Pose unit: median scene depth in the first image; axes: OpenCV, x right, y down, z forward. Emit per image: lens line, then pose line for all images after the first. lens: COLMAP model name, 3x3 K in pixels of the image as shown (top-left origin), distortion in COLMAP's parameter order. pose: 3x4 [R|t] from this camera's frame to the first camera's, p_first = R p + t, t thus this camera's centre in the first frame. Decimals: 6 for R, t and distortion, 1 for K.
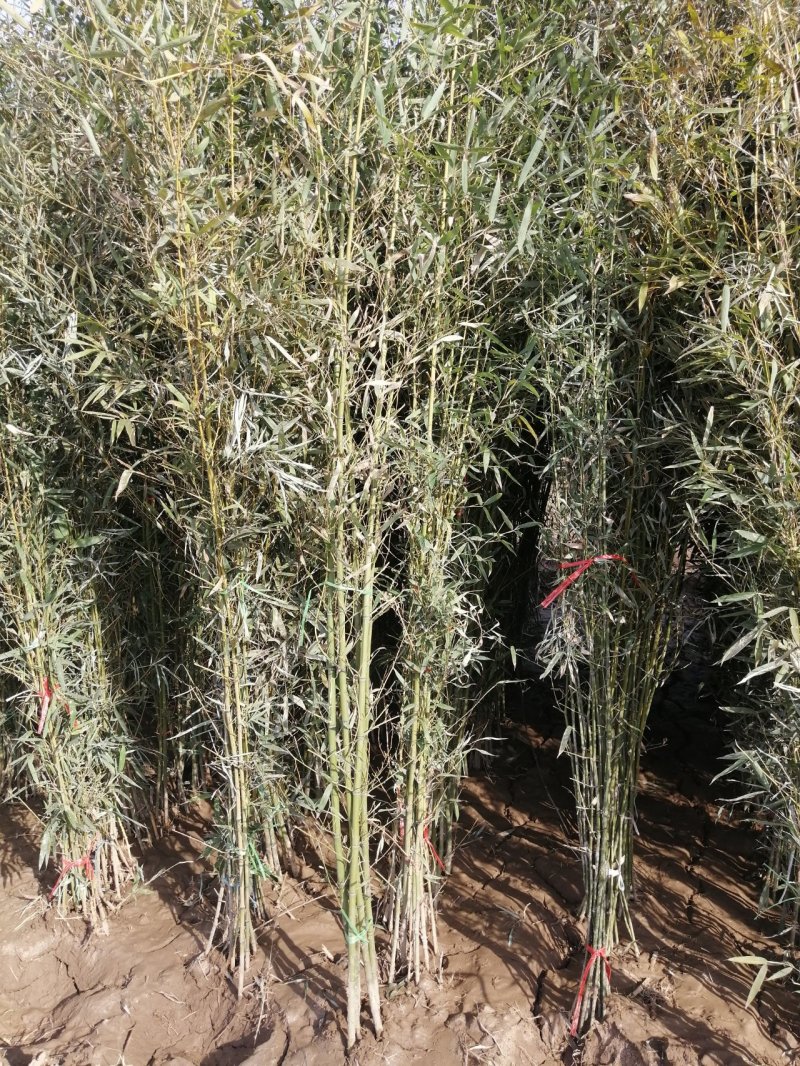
lens RADIAL K [[842.1, 0, 400.0], [0, 842.1, 533.0], [0, 0, 1]] dist [0.046389, 0.002757]
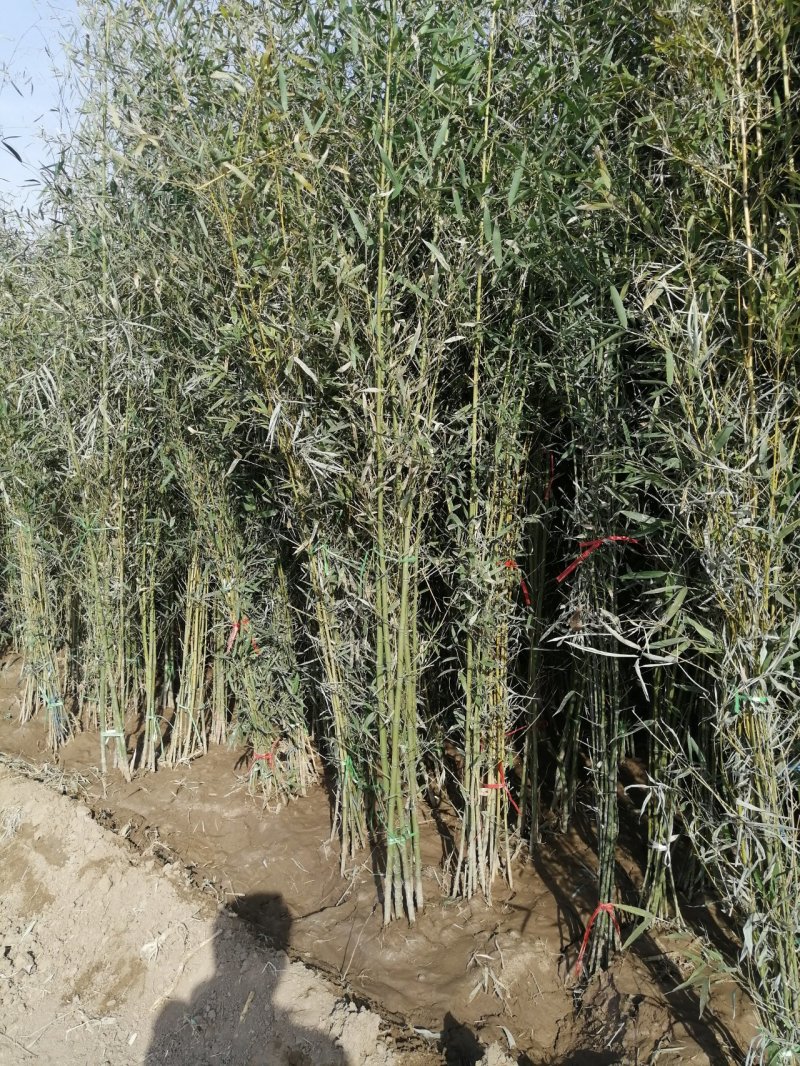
lens RADIAL K [[842.1, 0, 400.0], [0, 842.1, 533.0], [0, 0, 1]] dist [0.046389, 0.002757]
pose [[0.871971, 0.035812, -0.488246, 0.516244], [-0.031862, 0.999358, 0.016398, 0.012826], [0.488520, 0.001258, 0.872552, -0.060301]]
